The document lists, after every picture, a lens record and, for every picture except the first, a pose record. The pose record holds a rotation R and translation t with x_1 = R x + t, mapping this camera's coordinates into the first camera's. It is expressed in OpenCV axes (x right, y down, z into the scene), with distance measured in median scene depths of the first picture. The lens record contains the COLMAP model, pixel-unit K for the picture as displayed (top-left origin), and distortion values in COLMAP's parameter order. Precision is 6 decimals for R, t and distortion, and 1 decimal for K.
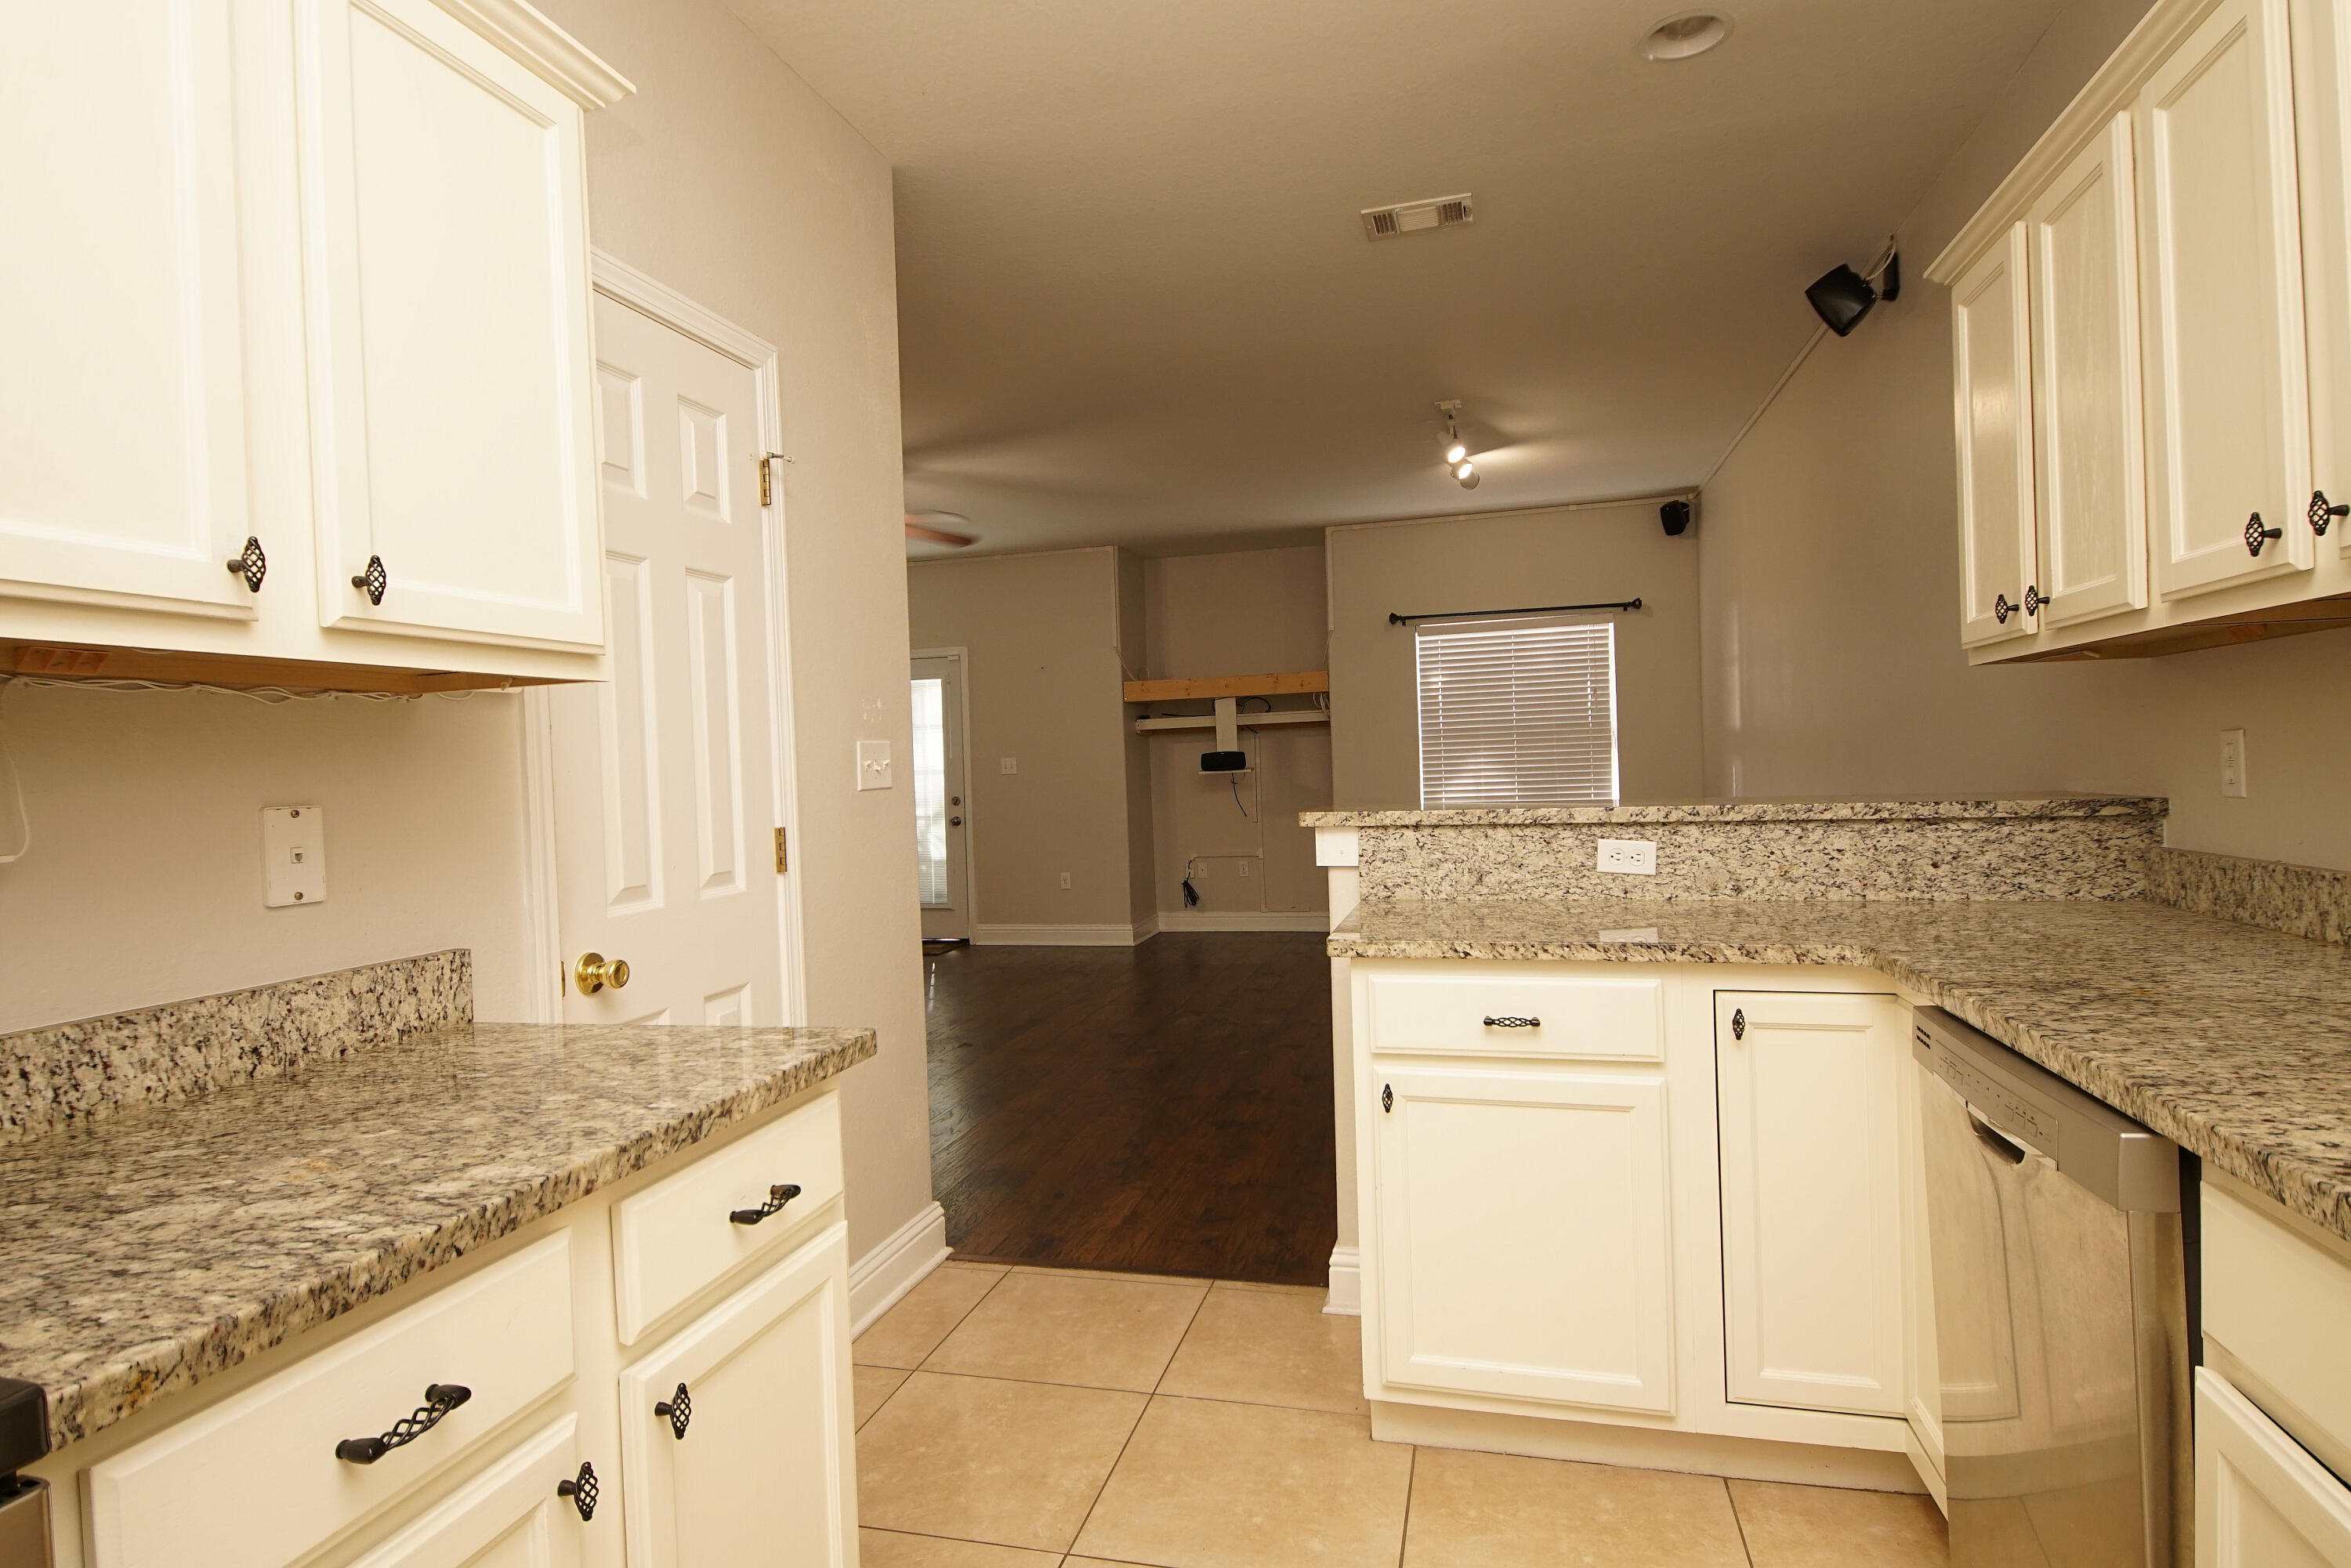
lens RADIAL K [[1258.6, 0, 1155.3], [0, 1258.6, 772.3], [0, 0, 1]] dist [0.041002, -0.042459]
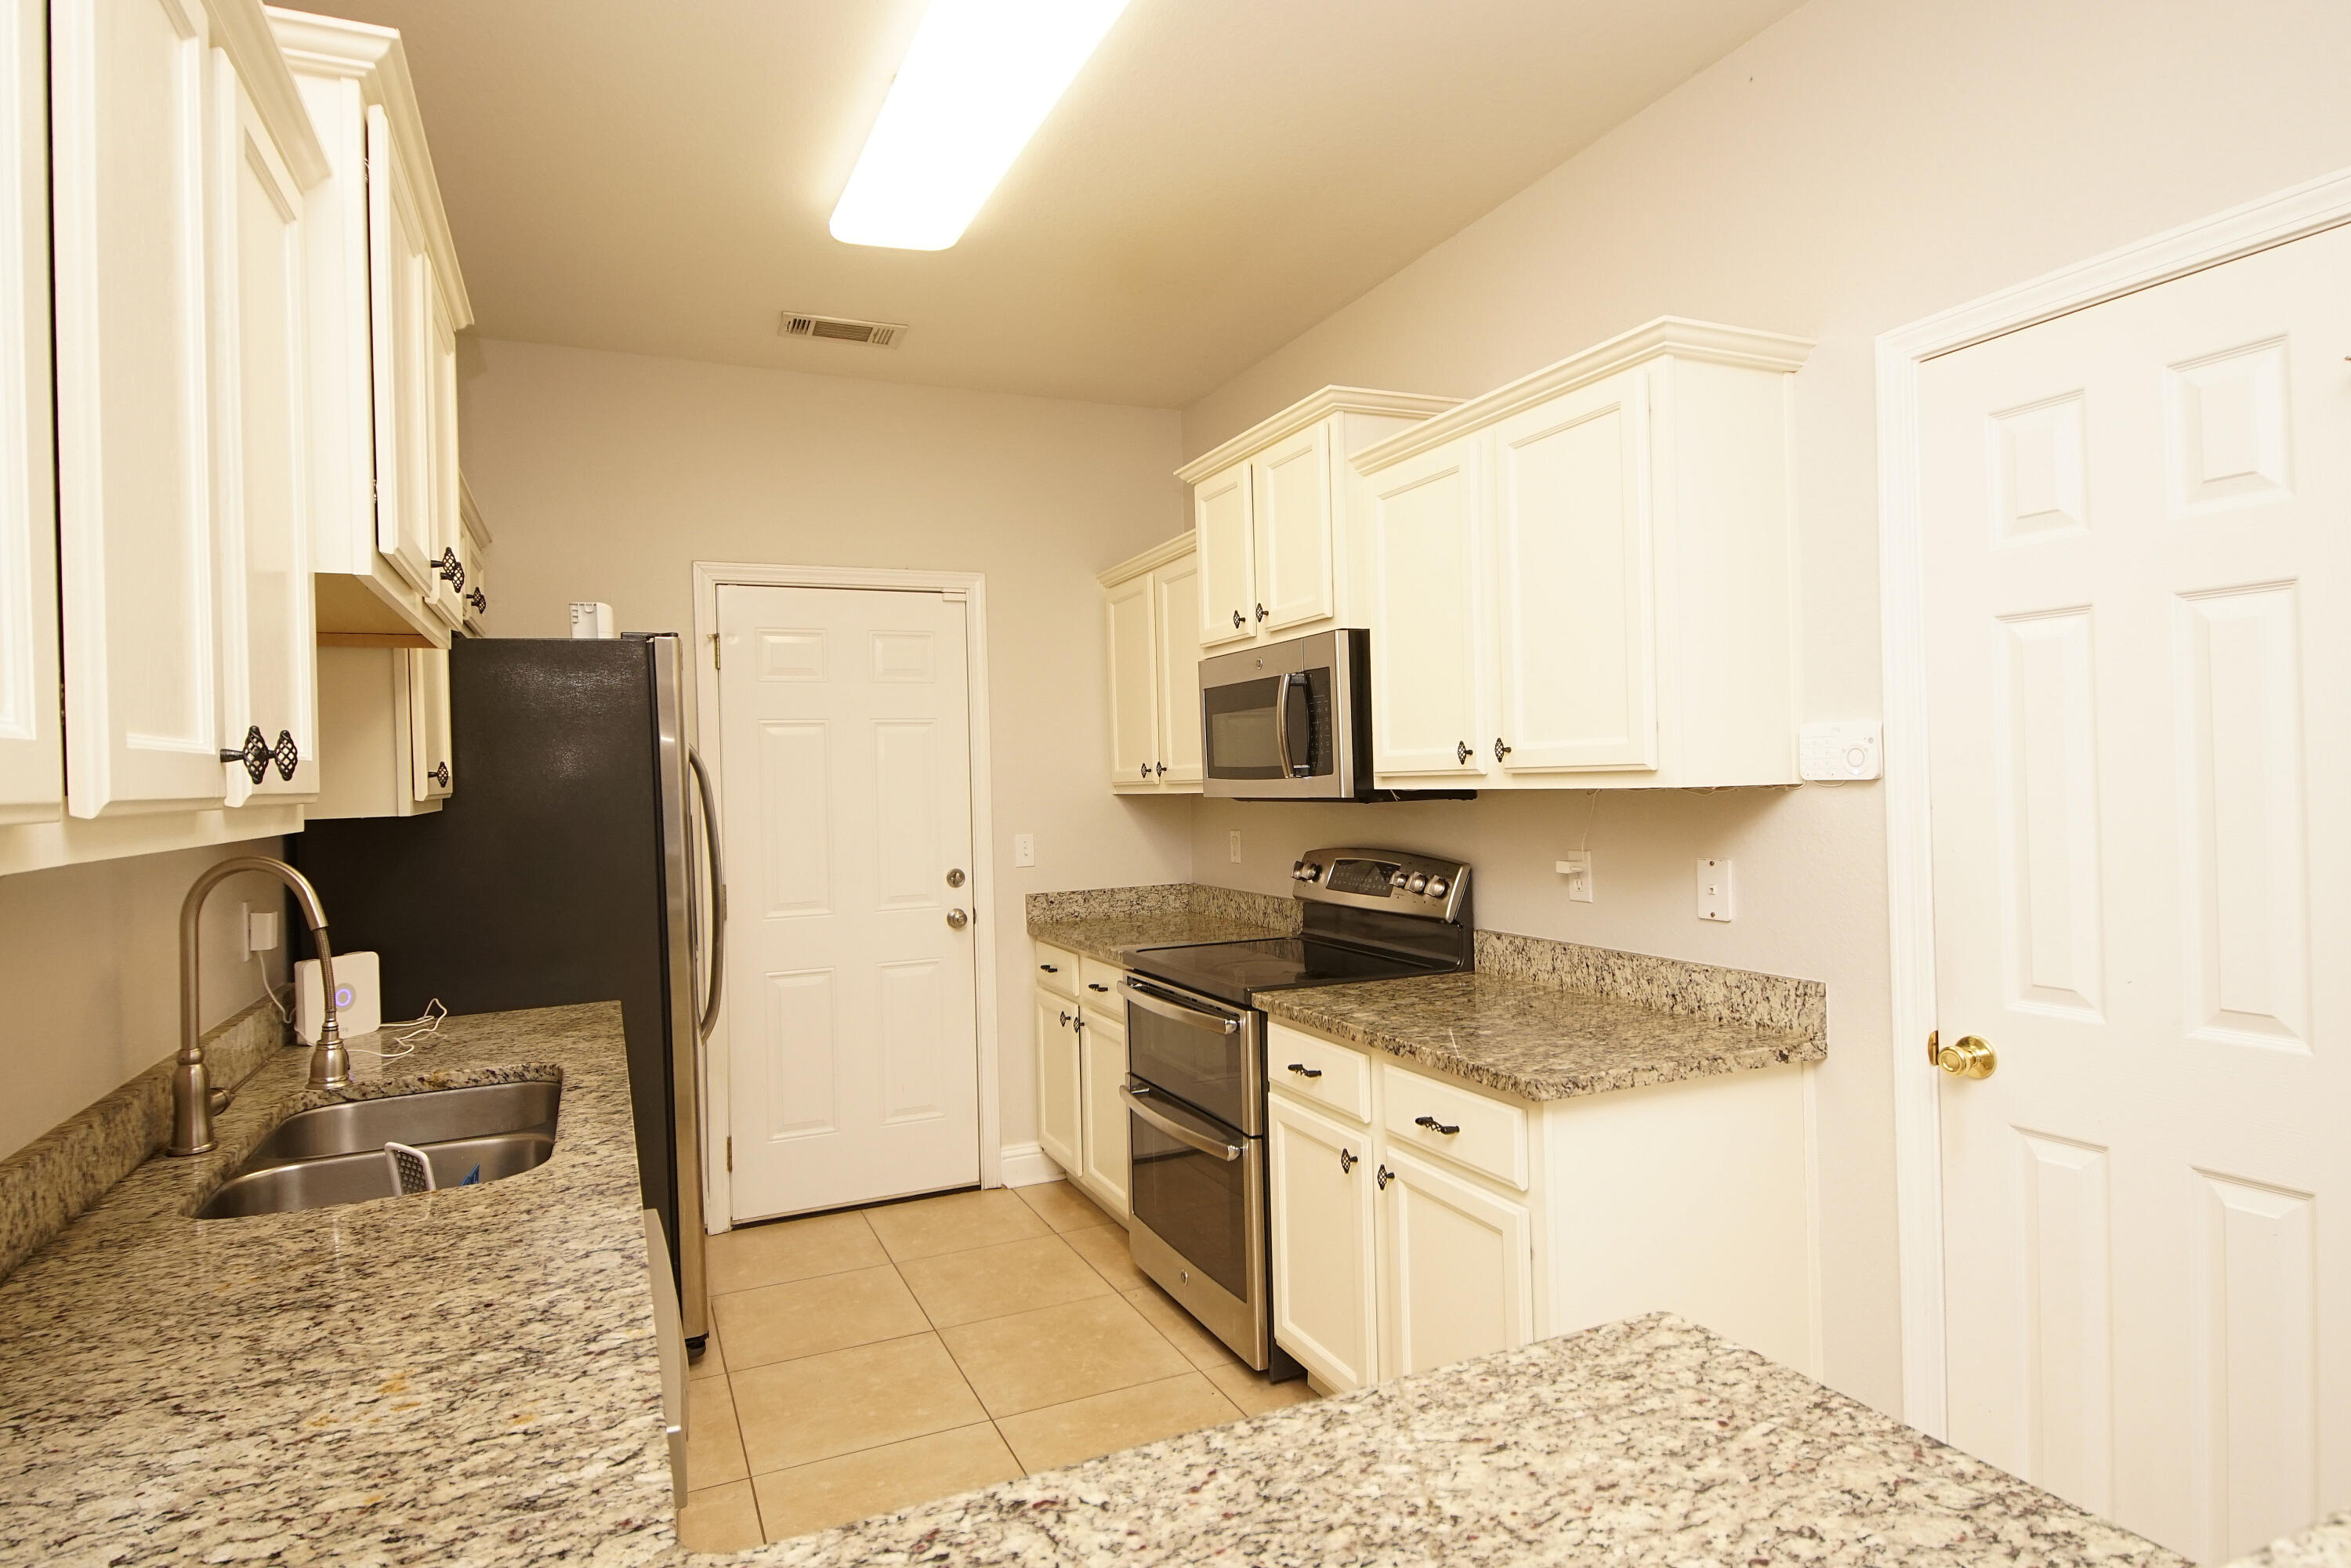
lens RADIAL K [[1258.6, 0, 1155.3], [0, 1258.6, 772.3], [0, 0, 1]] dist [0.041002, -0.042459]
pose [[-0.773911, 0.056176, -0.630798, 0.935881], [0.050673, 0.998357, 0.026739, -0.172456], [0.631264, -0.011271, -0.775486, 1.933163]]
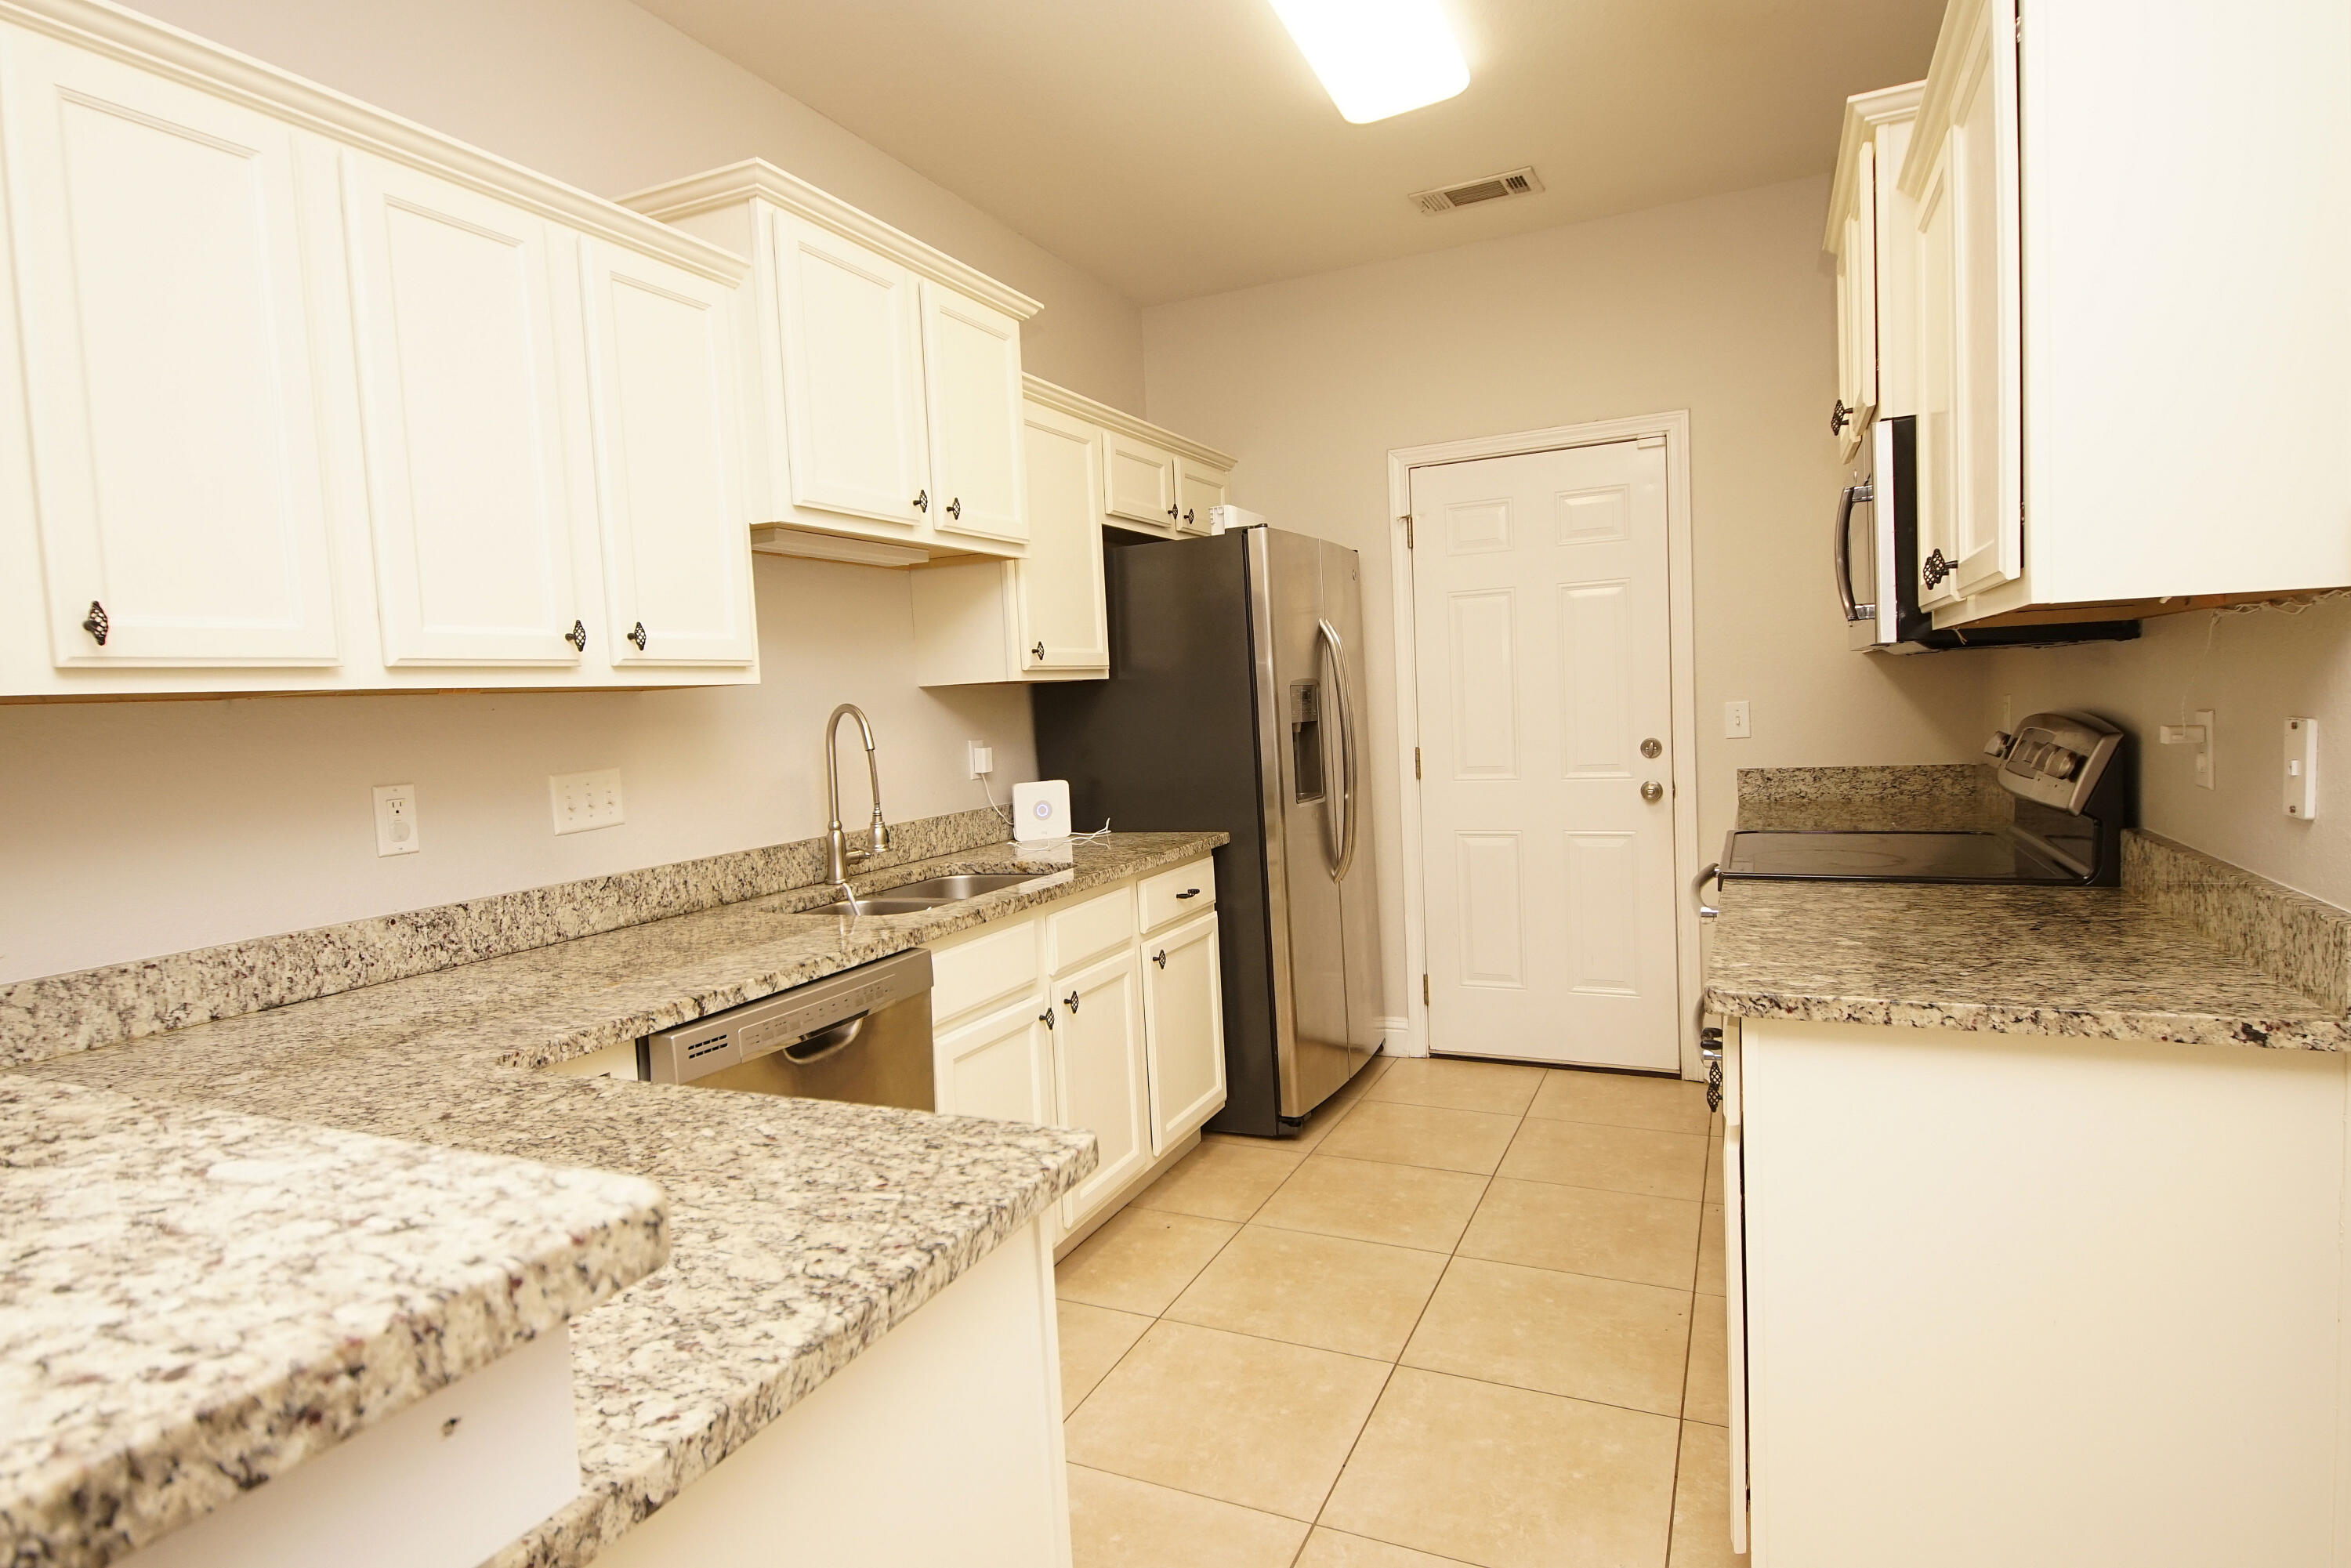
lens RADIAL K [[1258.6, 0, 1155.3], [0, 1258.6, 772.3], [0, 0, 1]] dist [0.041002, -0.042459]
pose [[-0.981446, 0.072789, 0.177387, 0.016547], [0.084074, 0.994831, 0.056946, -0.065521], [-0.172325, 0.070803, -0.982492, 2.269040]]
